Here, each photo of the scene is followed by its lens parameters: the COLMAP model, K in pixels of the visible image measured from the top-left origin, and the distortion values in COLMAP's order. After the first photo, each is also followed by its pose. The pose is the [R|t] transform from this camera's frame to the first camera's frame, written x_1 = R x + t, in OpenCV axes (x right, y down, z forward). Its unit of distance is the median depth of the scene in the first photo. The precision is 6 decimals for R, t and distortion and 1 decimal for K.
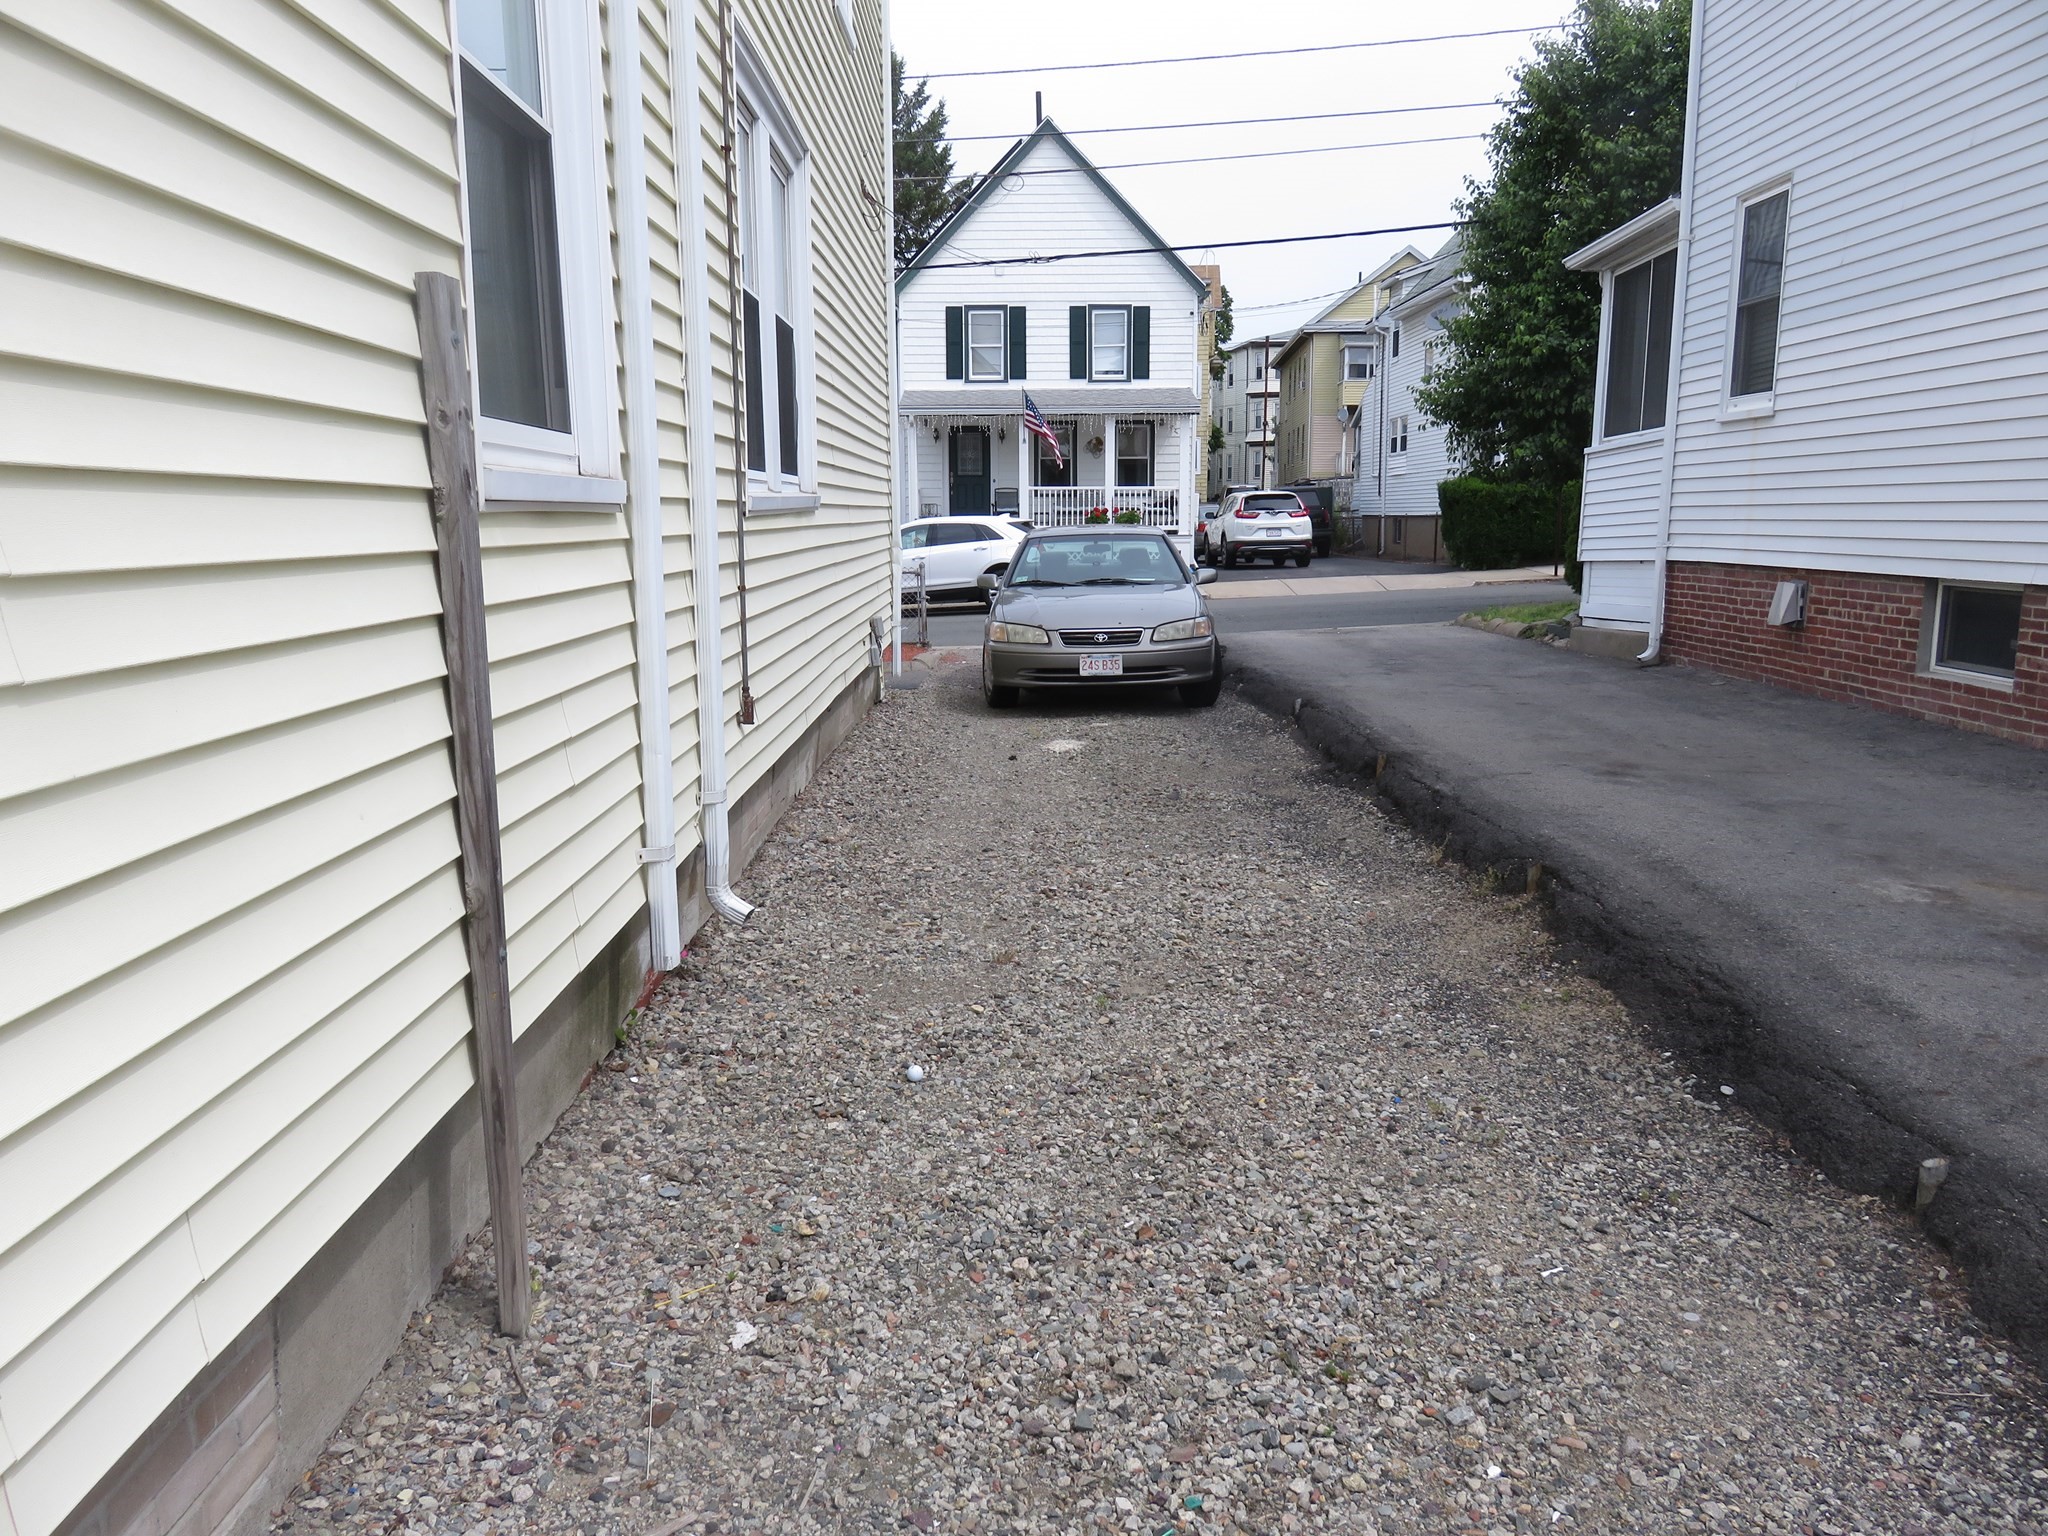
lens RADIAL K [[1531.5, 0, 1021.3], [0, 1531.5, 768.1], [0, 0, 1]] dist [-0.004860, -0.005882]
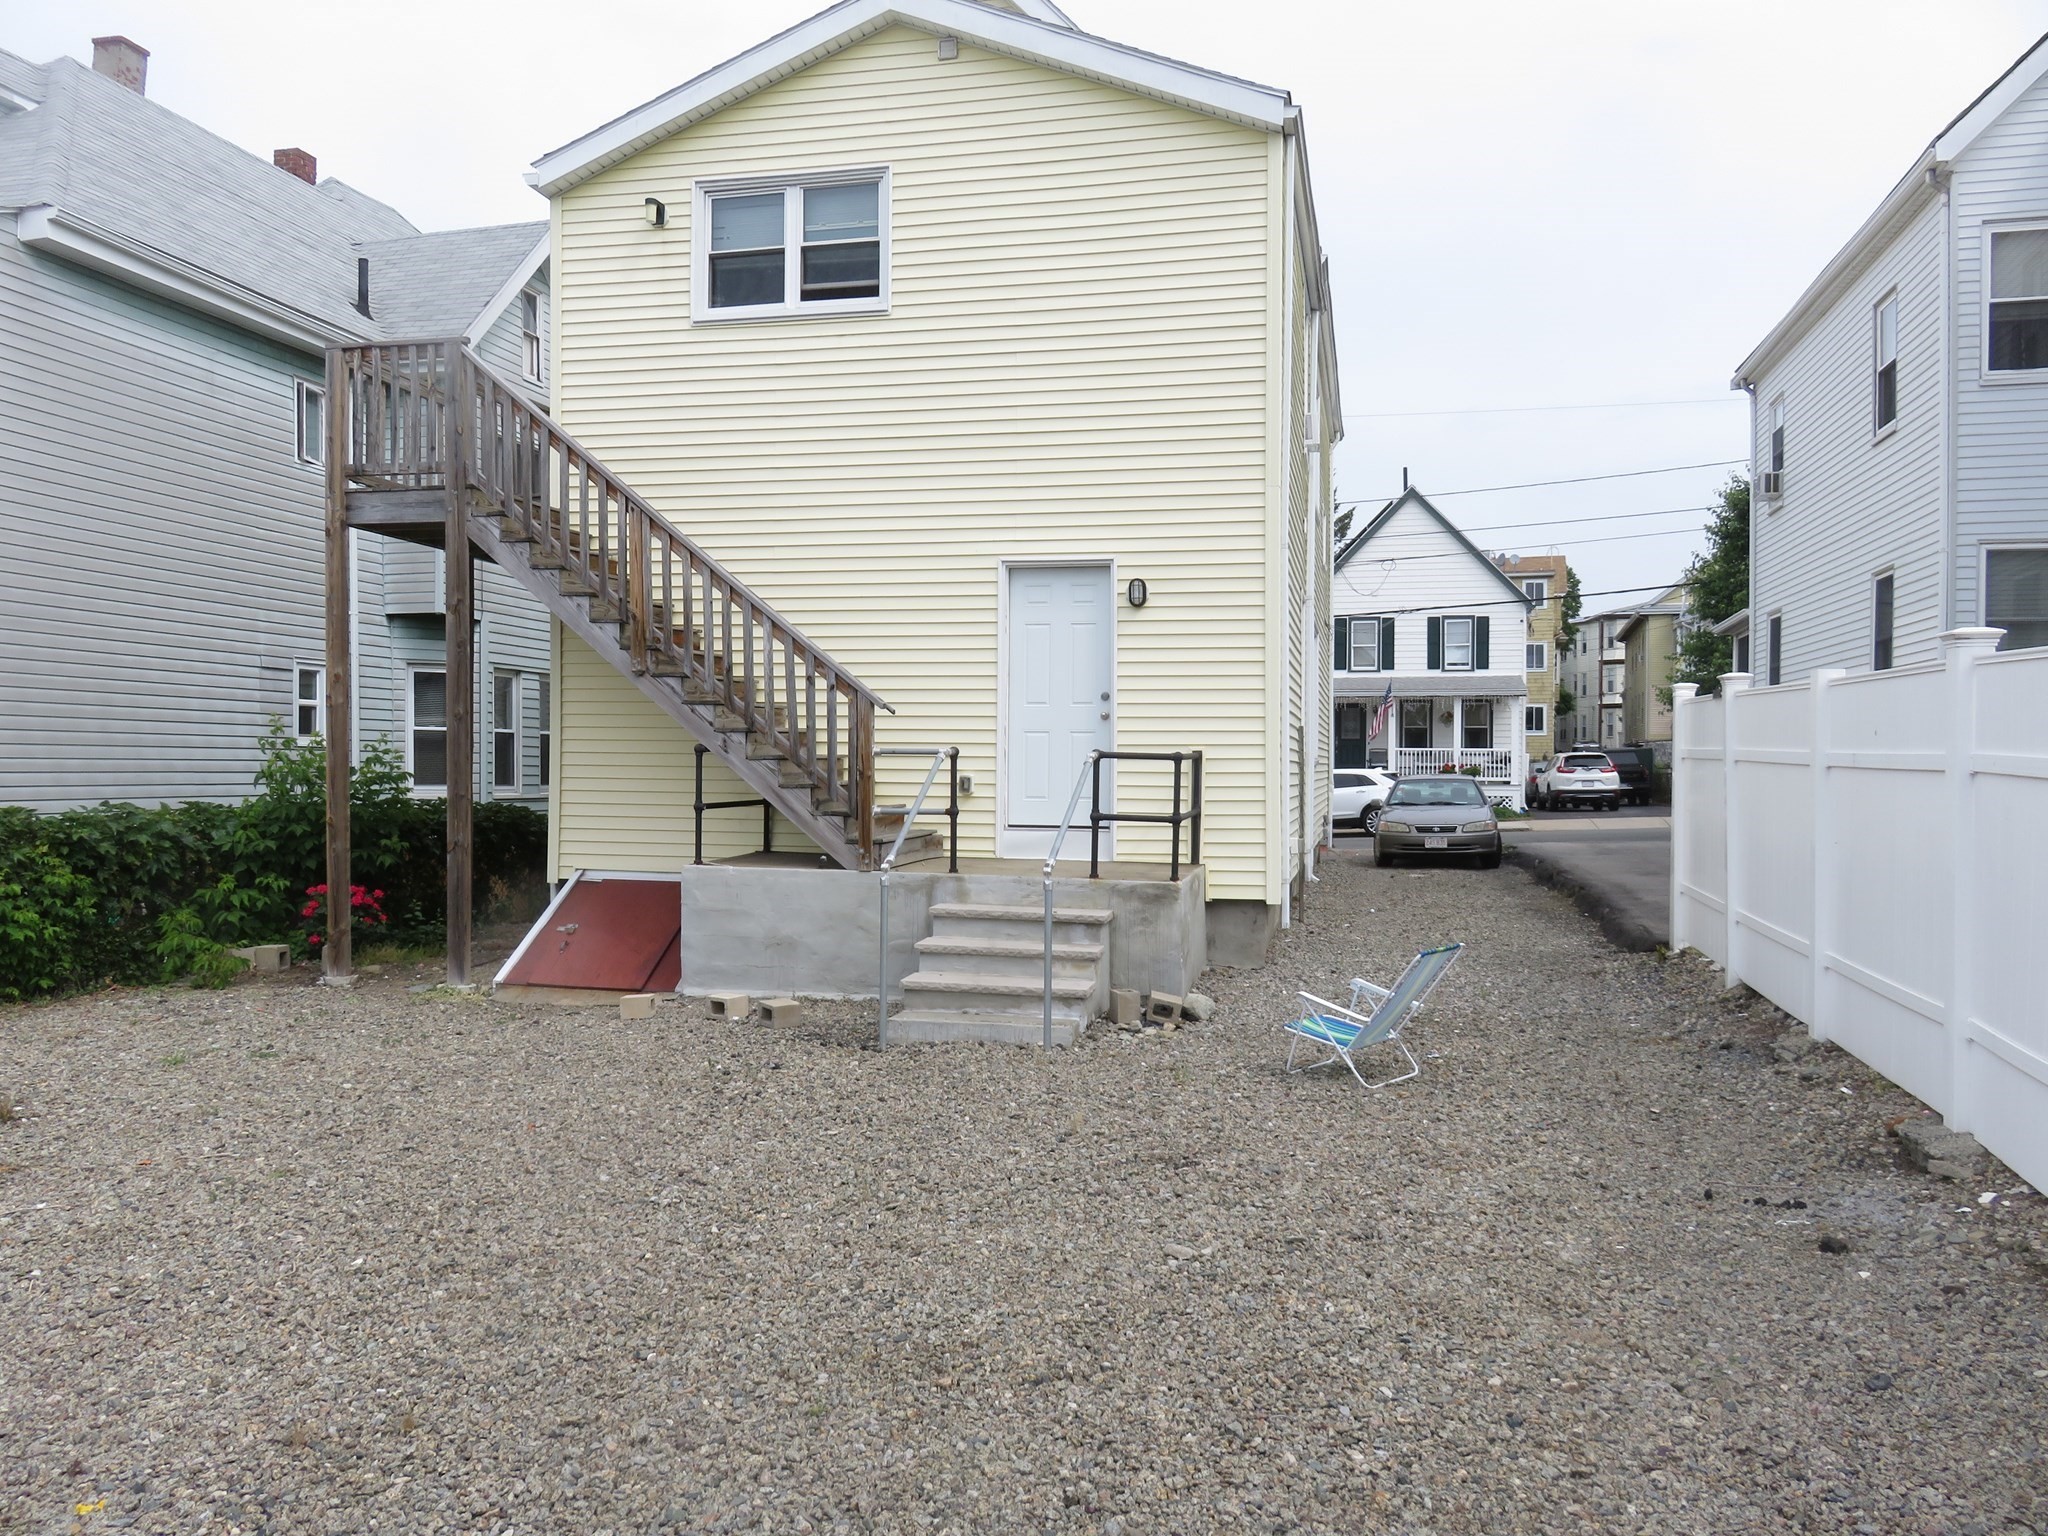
lens RADIAL K [[1531.1, 0, 1024.0], [0, 1531.1, 768.0], [0, 0, 1]] dist [-0.006375, -0.004592]
pose [[0.973649, 0.011180, -0.227777, -0.006478], [-0.047807, 0.986611, -0.155929, 0.060282], [0.222984, 0.162709, 0.961147, -0.370102]]
